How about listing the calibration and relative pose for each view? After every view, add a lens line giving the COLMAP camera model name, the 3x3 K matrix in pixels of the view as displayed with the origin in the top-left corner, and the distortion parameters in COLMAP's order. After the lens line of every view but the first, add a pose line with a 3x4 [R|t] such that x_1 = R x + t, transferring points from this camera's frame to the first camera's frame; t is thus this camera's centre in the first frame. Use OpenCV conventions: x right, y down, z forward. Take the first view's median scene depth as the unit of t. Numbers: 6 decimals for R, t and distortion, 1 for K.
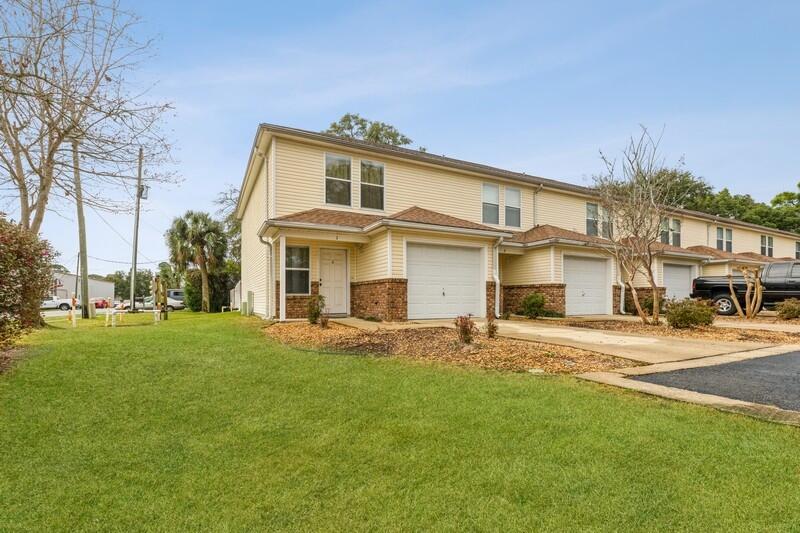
lens RADIAL K [[371.2, 0, 404.3], [0, 371.2, 298.5], [0, 0, 1]] dist [-0.000528, -0.000081]
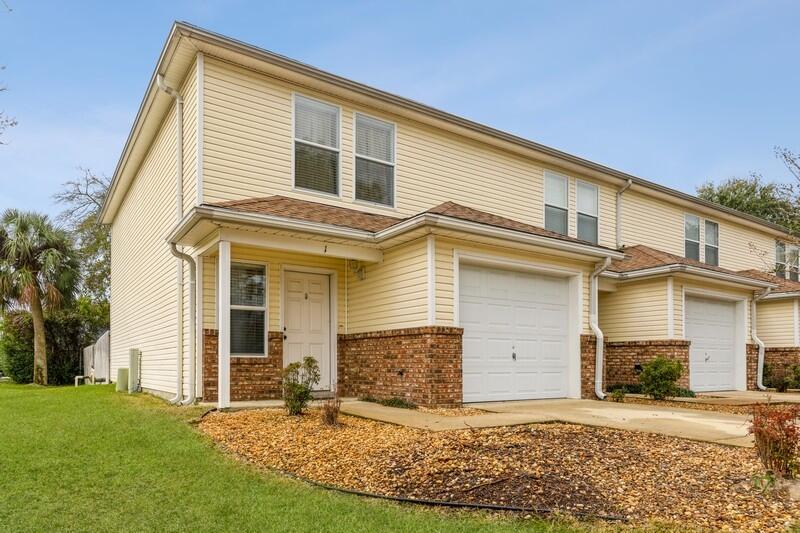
lens RADIAL K [[538.3, 0, 402.9], [0, 538.3, 360.2], [0, 0, 1]] dist [0.006516, 0.000923]
pose [[0.993684, 0.005191, 0.112097, -0.139605], [-0.004793, 0.999981, -0.003820, -0.002472], [-0.112115, 0.003258, 0.993690, 0.199589]]
